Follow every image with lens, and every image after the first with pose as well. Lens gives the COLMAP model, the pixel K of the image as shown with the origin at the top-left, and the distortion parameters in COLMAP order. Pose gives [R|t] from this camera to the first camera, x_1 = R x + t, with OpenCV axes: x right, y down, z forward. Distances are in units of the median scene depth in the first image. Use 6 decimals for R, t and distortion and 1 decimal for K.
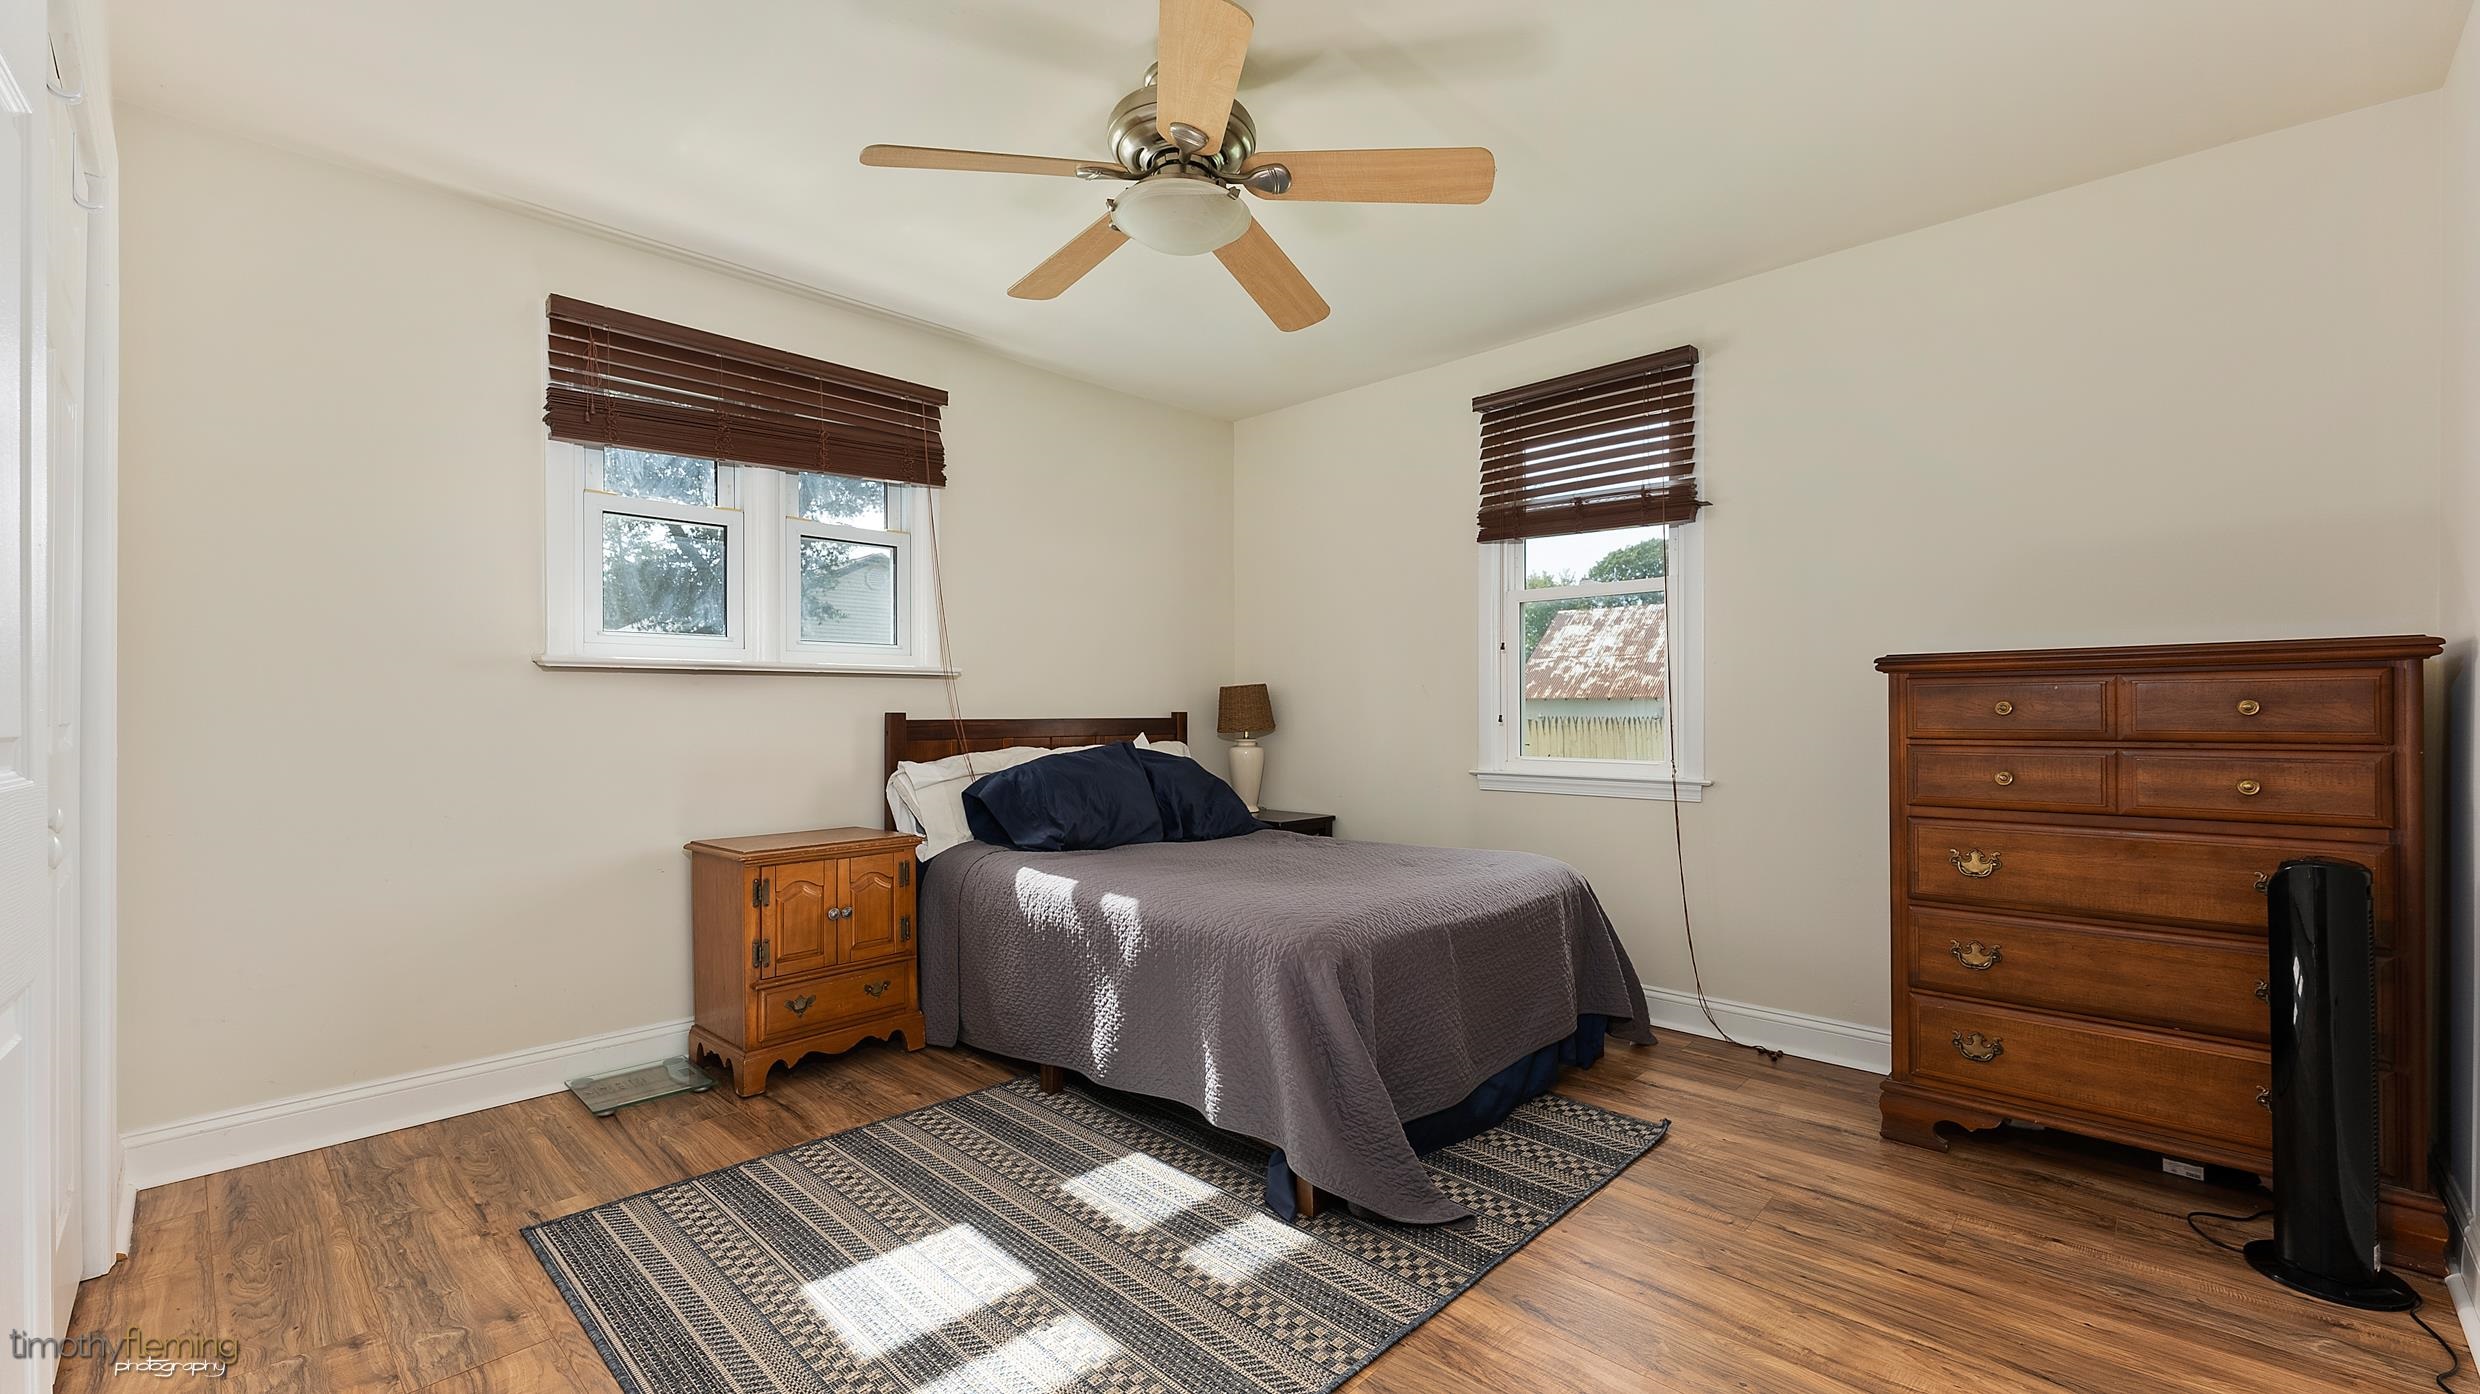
lens RADIAL K [[1005.2, 0, 1244.0], [0, 1005.2, 707.8], [0, 0, 1]] dist [0.002706, -0.000644]
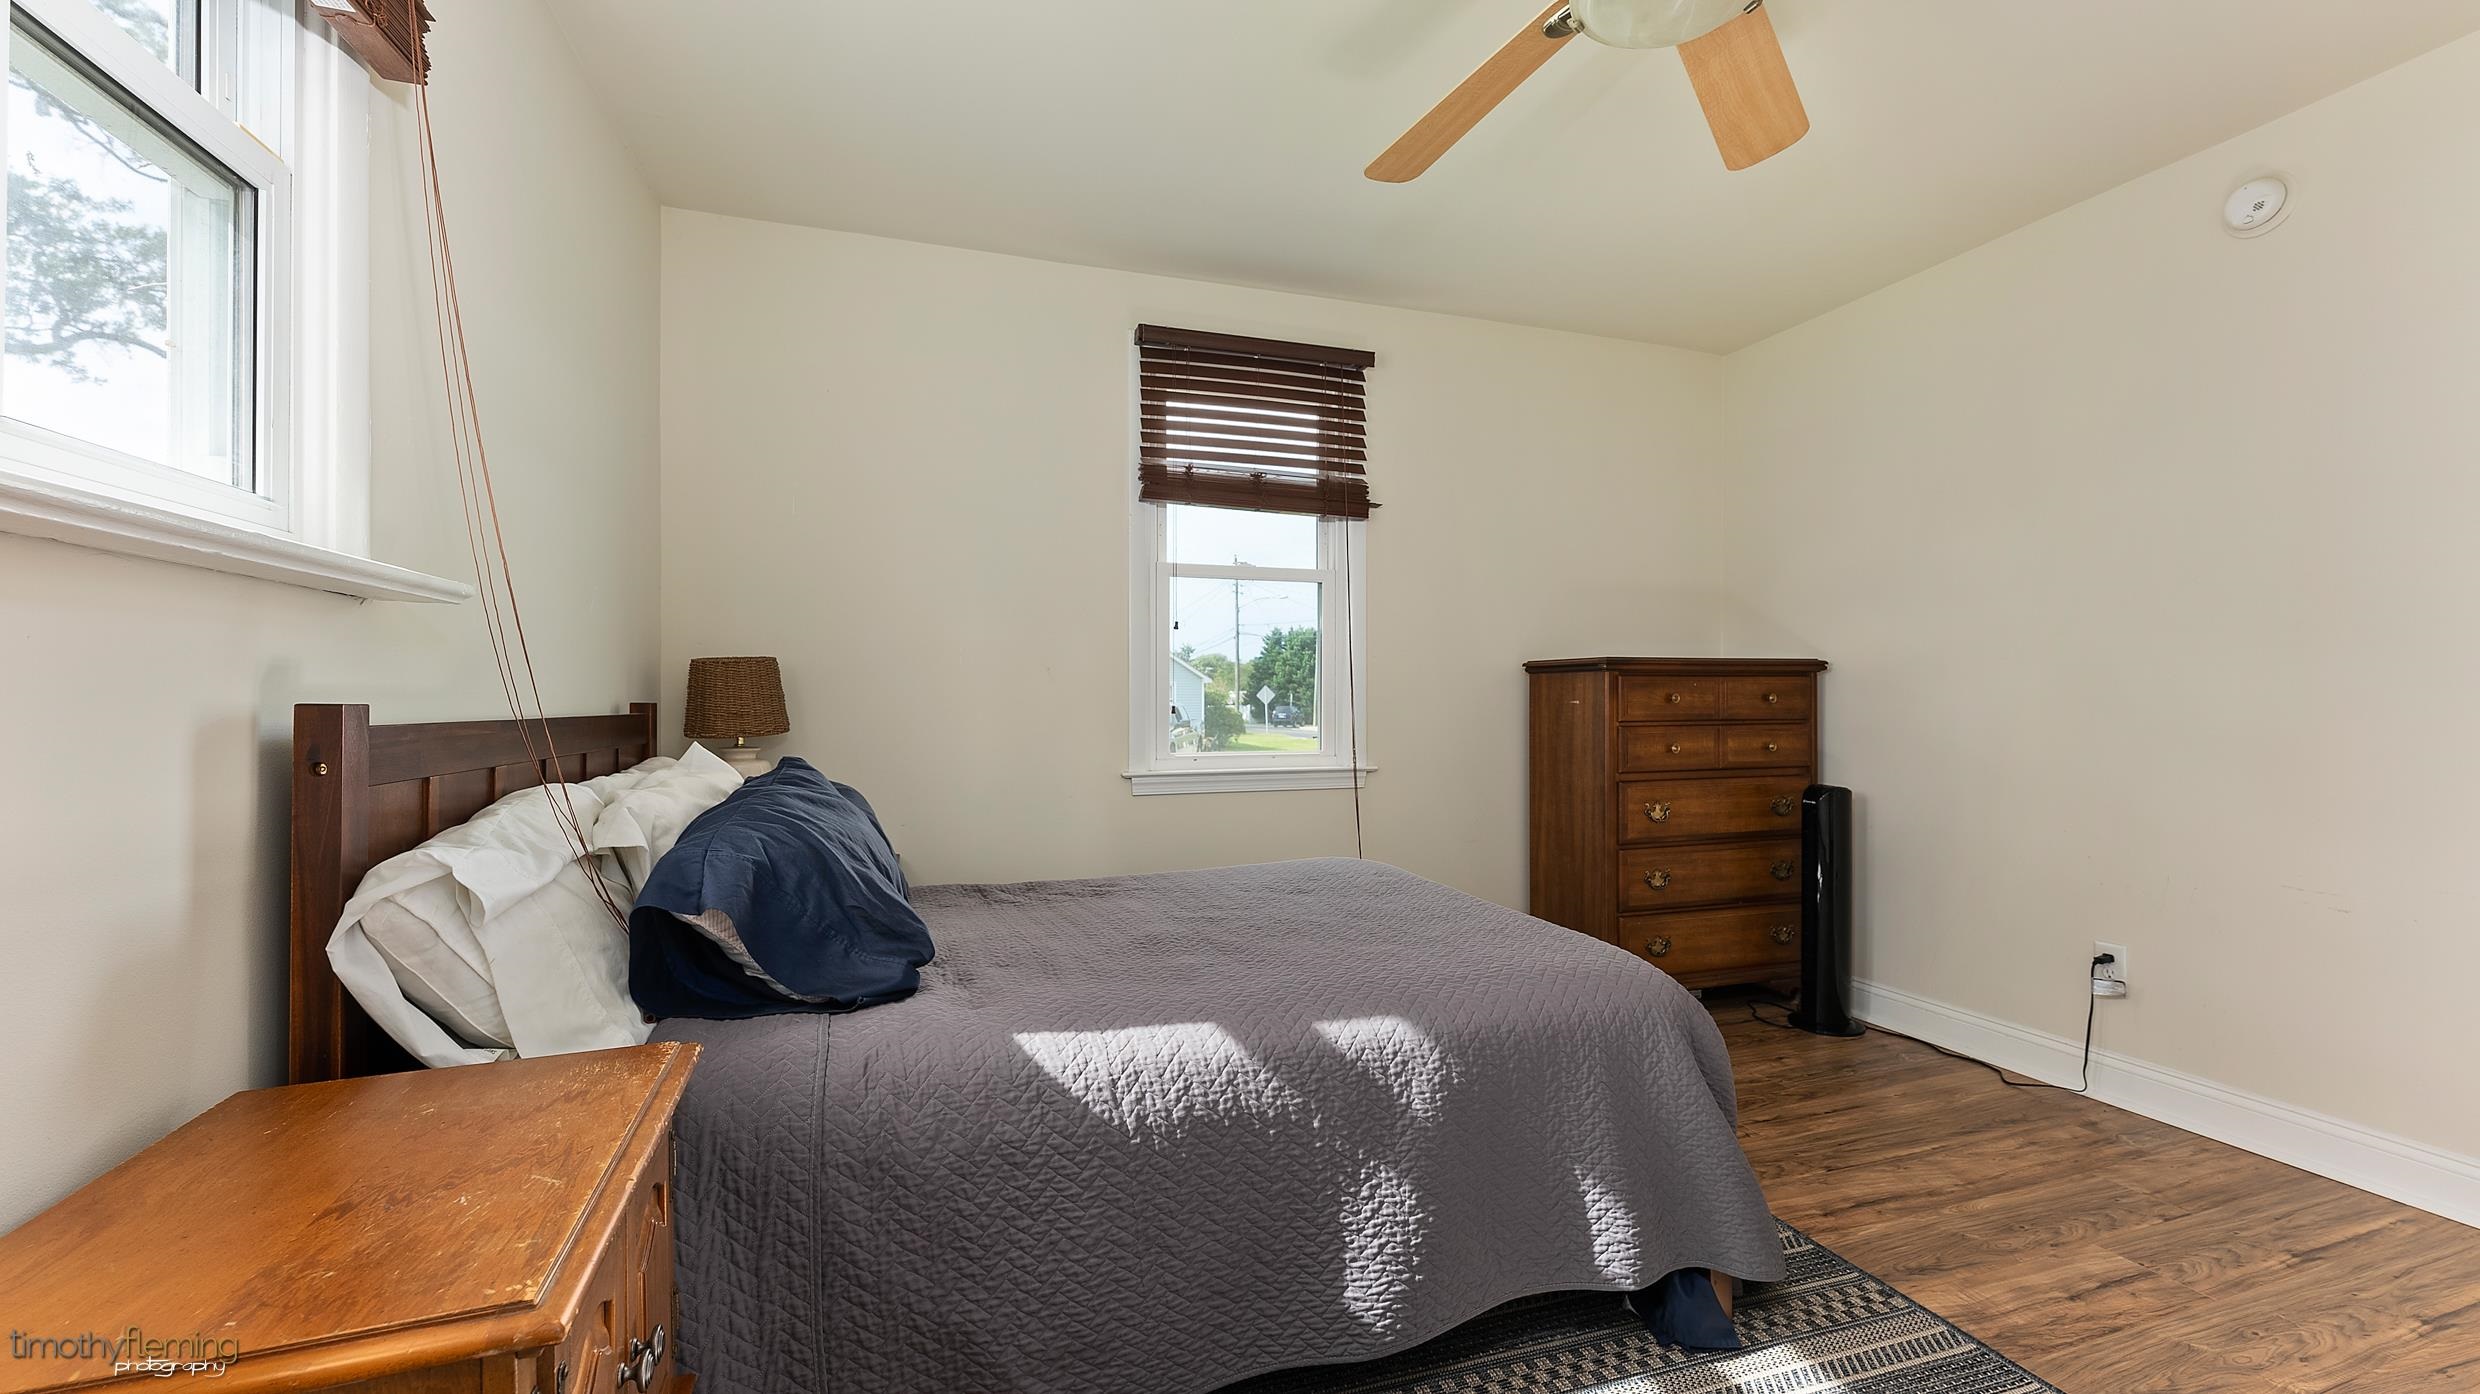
lens RADIAL K [[1005.2, 0, 1230.5], [0, 1005.2, 685.6], [0, 0, 1]] dist [0.002706, -0.000644]
pose [[0.454273, 0.014701, 0.890741, -0.742379], [-0.004914, 0.999890, -0.013997, 0.004156], [-0.890849, 0.001981, 0.454295, 0.875108]]
